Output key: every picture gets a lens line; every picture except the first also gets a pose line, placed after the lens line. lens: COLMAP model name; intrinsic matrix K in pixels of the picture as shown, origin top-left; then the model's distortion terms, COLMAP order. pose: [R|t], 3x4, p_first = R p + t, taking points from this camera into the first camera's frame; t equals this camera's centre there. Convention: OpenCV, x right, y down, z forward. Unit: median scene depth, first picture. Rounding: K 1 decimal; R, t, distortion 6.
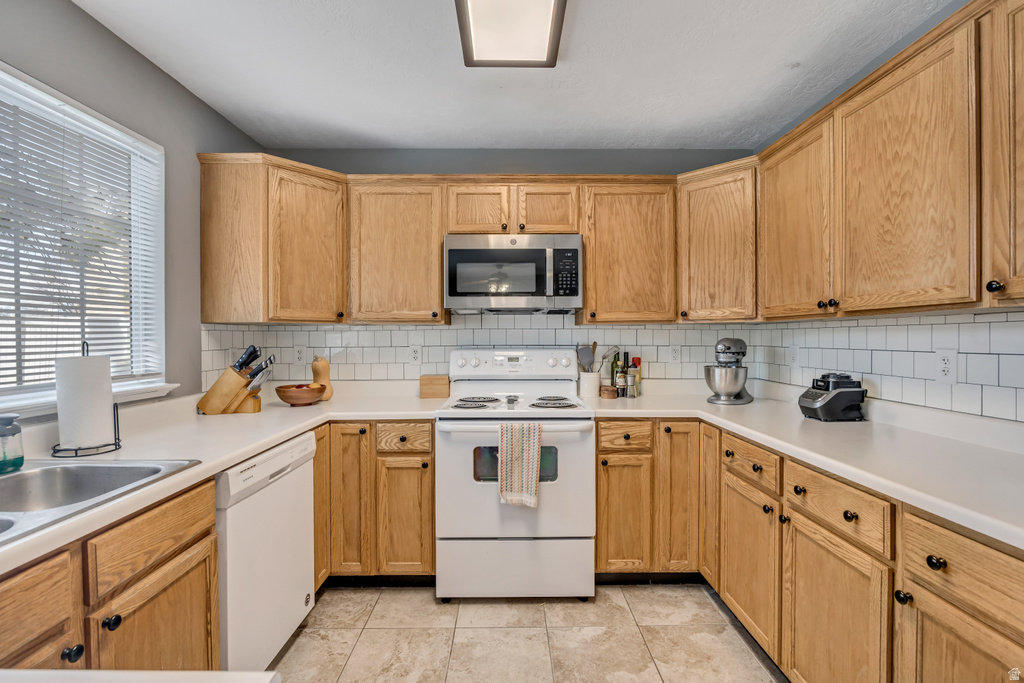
lens RADIAL K [[461.0, 0, 513.5], [0, 461.0, 343.6], [0, 0, 1]] dist [-0.011324, -0.000006]
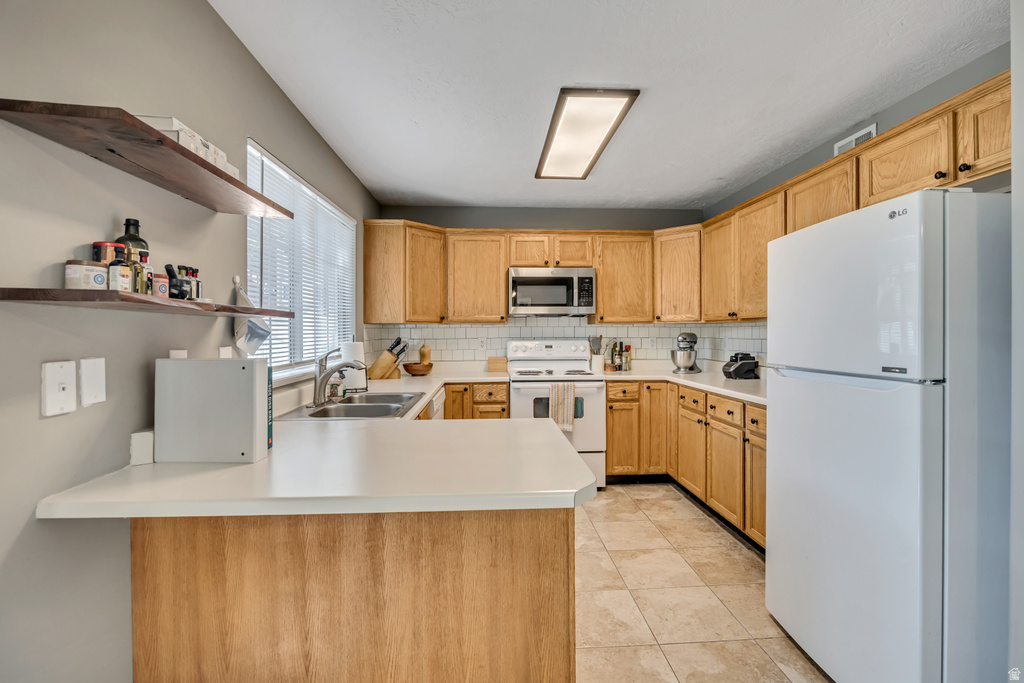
lens RADIAL K [[461.0, 0, 514.1], [0, 461.0, 339.4], [0, 0, 1]] dist [-0.011324, -0.000006]
pose [[0.999036, -0.001657, 0.043872, -0.224948], [0.001513, 0.999993, 0.003335, 0.006423], [-0.043878, -0.003266, 0.999032, -0.648956]]
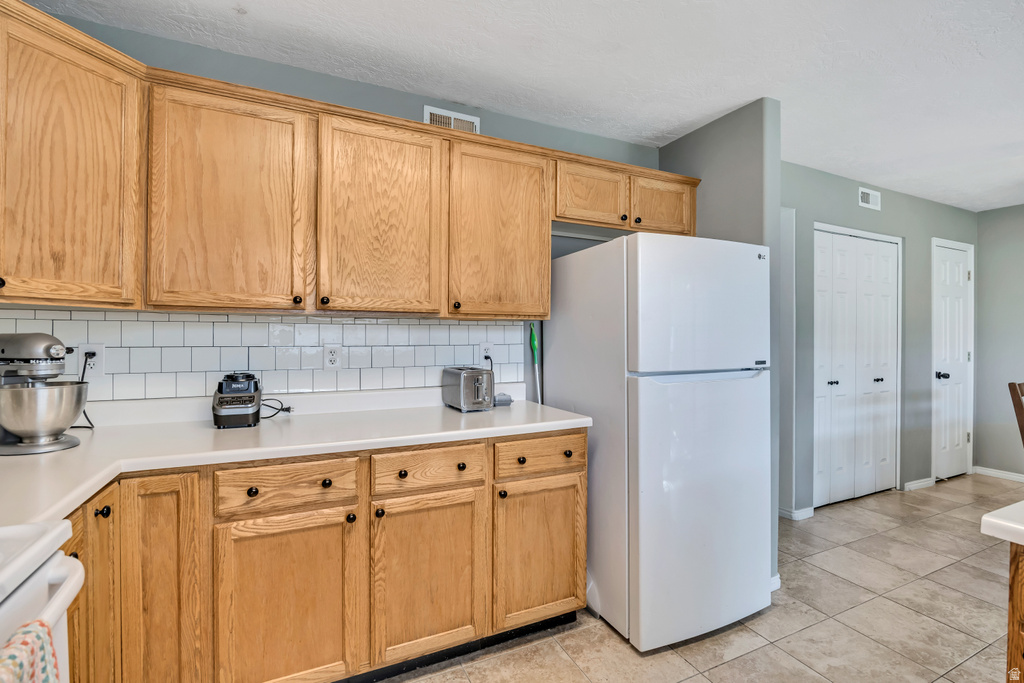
lens RADIAL K [[461.0, 0, 516.2], [0, 461.0, 337.7], [0, 0, 1]] dist [-0.011324, -0.000006]
pose [[-0.416080, -0.005362, 0.909312, -0.313762], [0.005120, 0.999953, 0.008240, -0.008802], [-0.909313, 0.008084, -0.416033, 0.774380]]
